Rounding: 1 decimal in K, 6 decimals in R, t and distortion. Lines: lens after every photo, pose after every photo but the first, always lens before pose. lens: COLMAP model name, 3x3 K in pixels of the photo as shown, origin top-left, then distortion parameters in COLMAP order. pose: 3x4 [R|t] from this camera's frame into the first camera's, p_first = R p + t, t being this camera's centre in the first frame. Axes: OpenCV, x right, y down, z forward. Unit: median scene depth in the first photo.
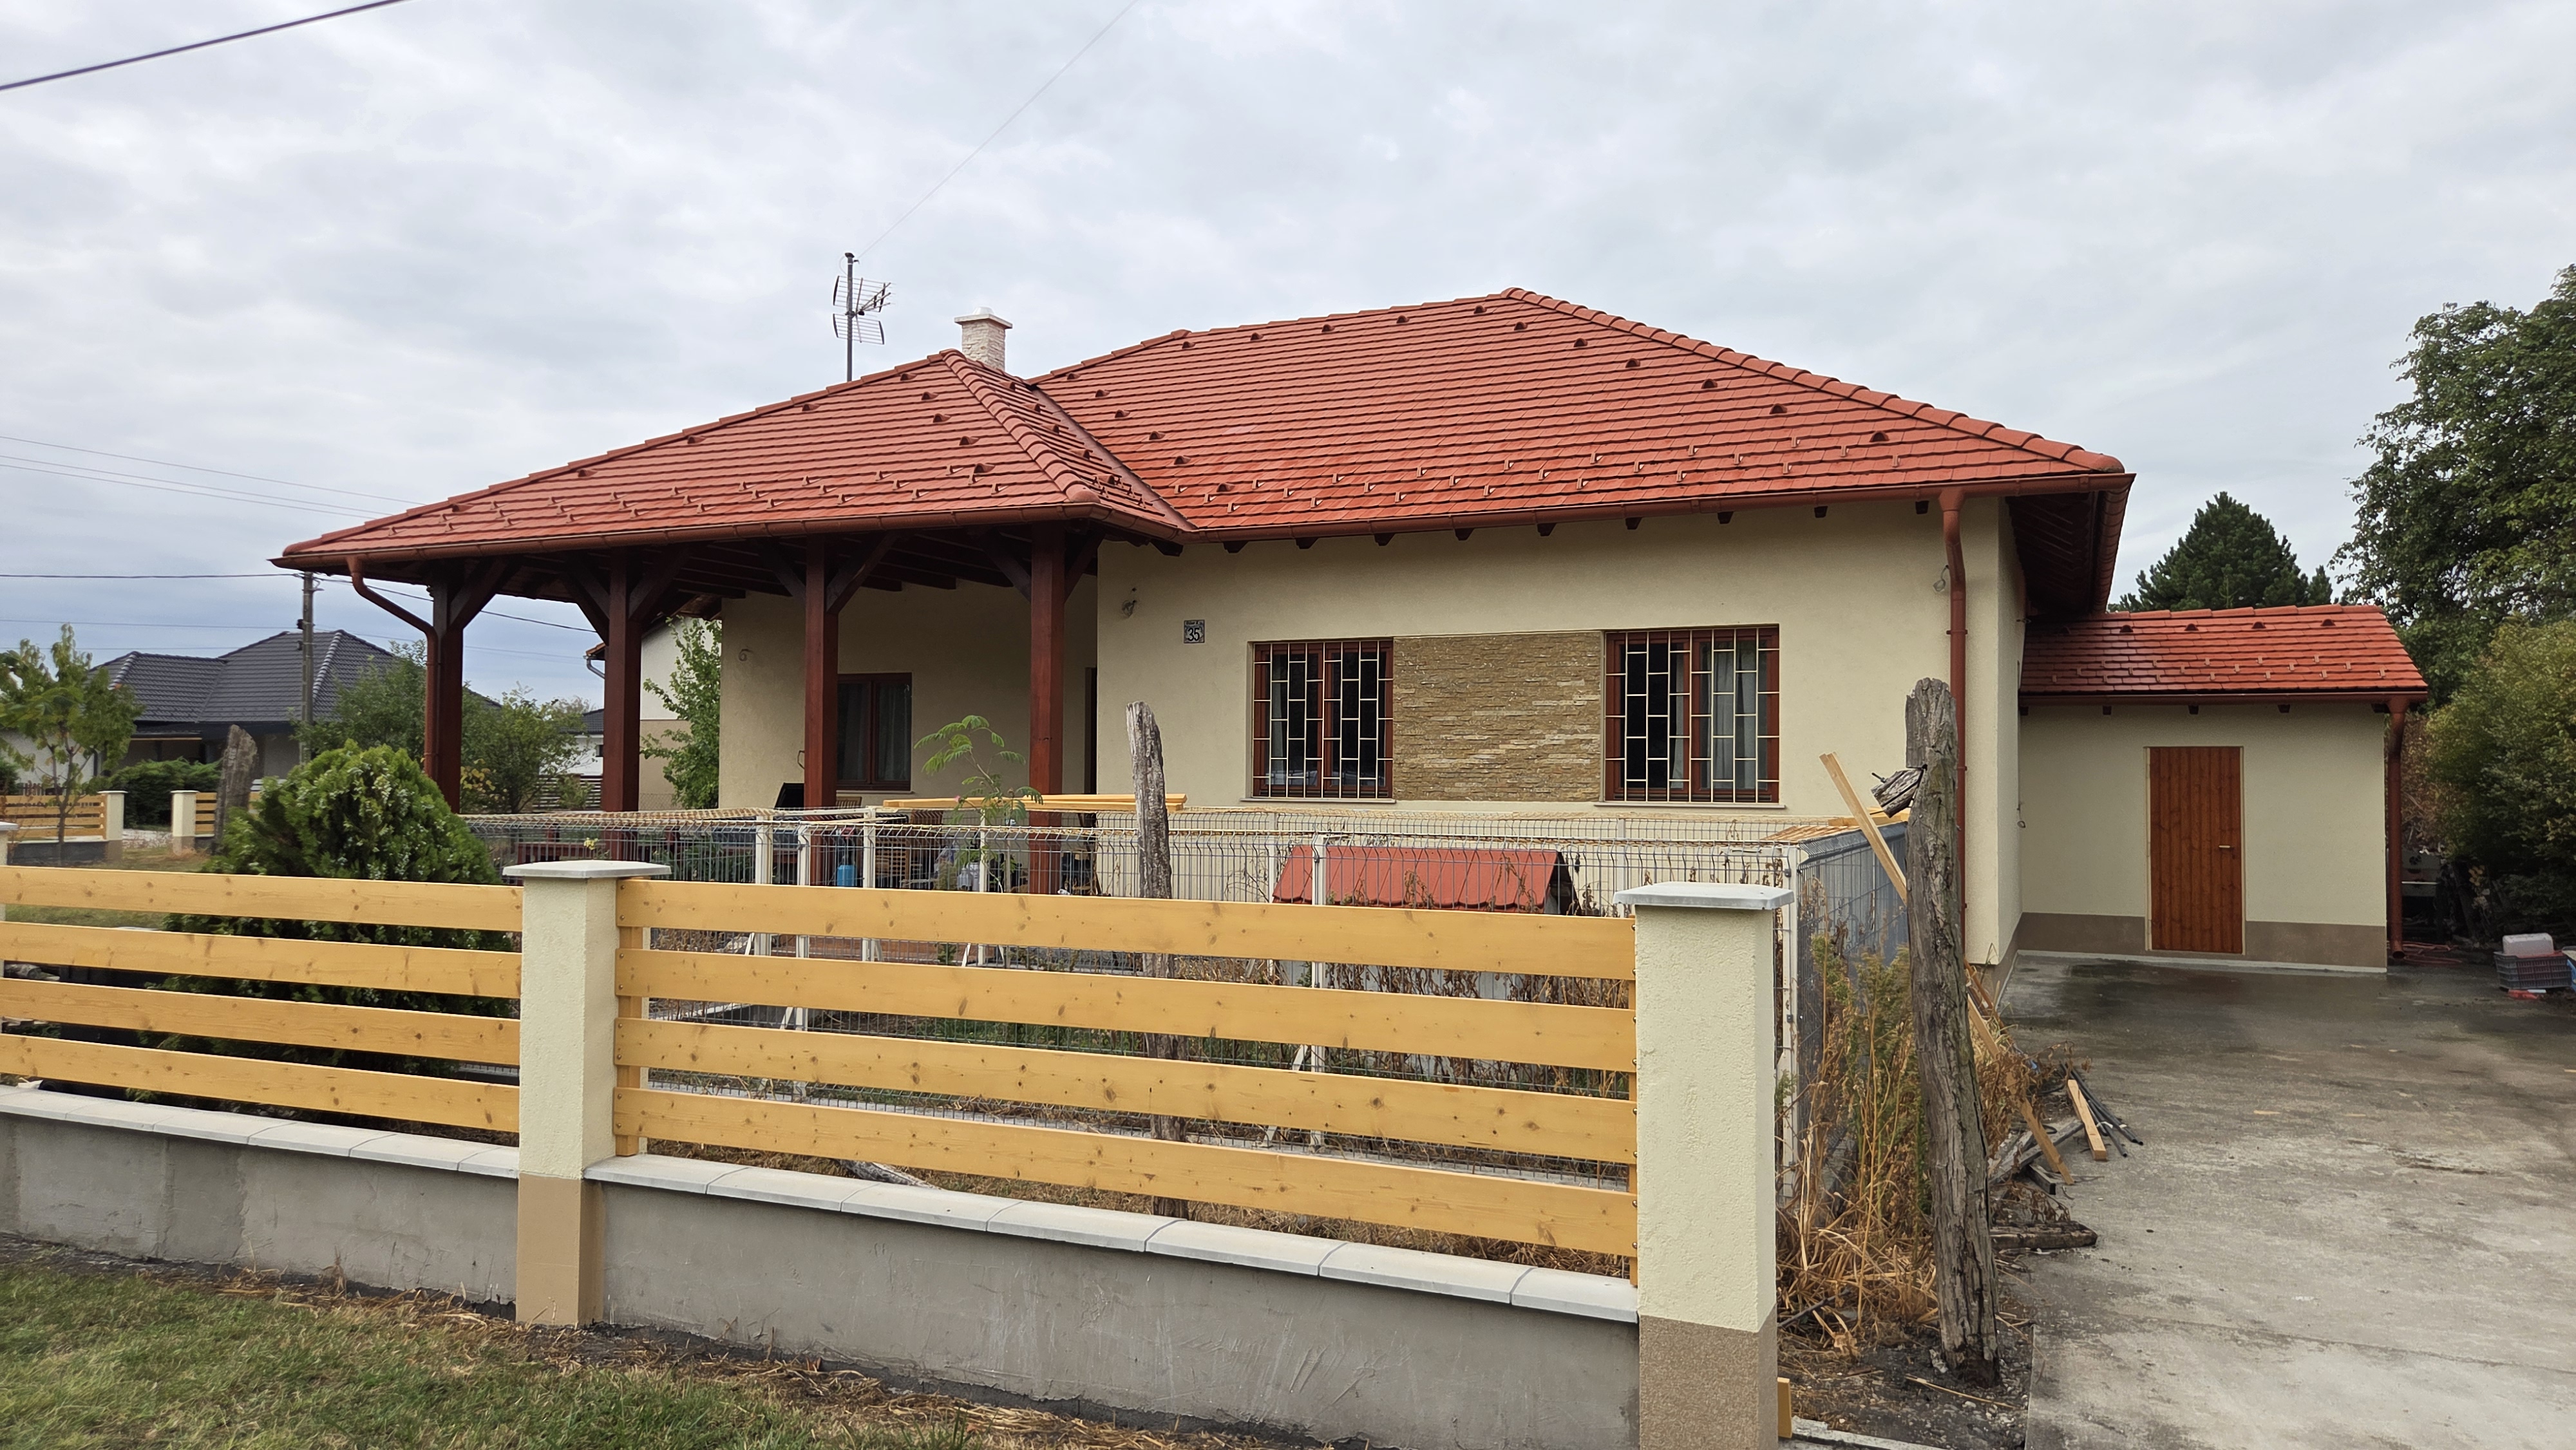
lens RADIAL K [[1757.8, 0, 1288.0], [0, 1757.8, 725.0], [0, 0, 1]] dist [0.002531, 0.000517]
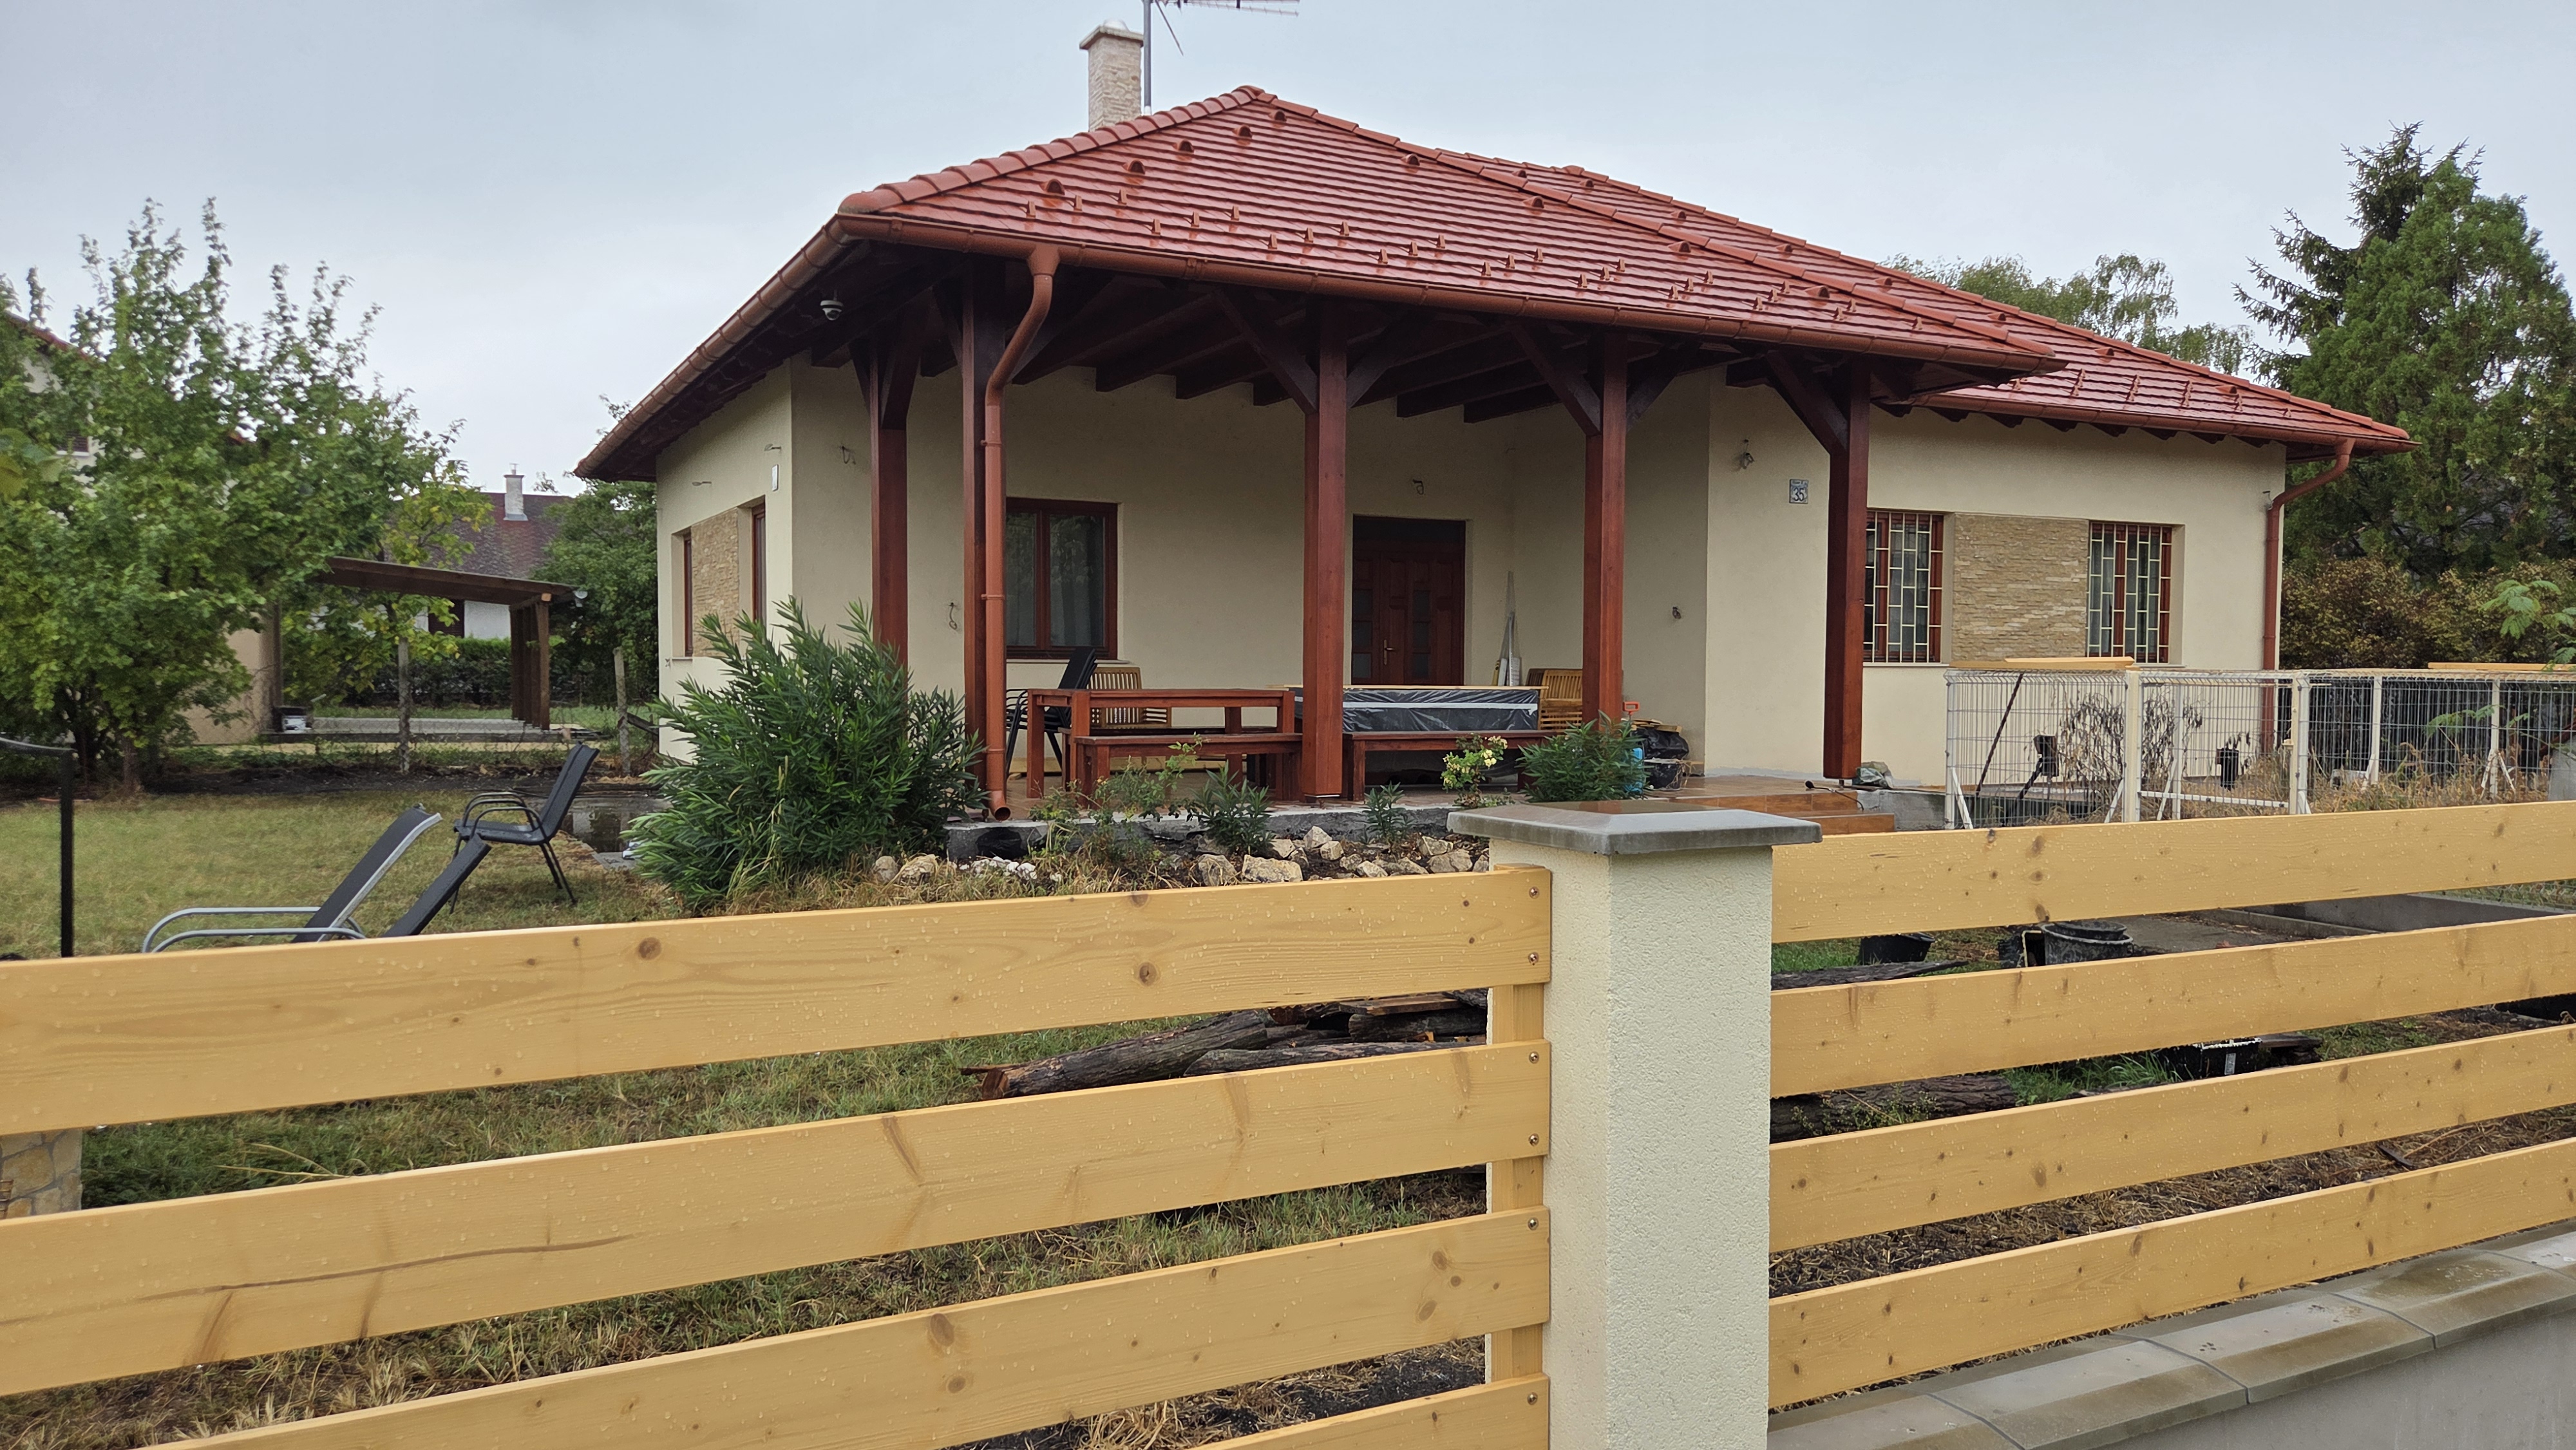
lens RADIAL K [[1757.8, 0, 1288.0], [0, 1757.8, 725.0], [0, 0, 1]] dist [0.002531, 0.000517]
pose [[0.617664, -0.034060, 0.785704, -1.061399], [-0.023474, 0.997818, 0.061709, 0.023412], [-0.786092, -0.056559, 0.615516, 0.666427]]
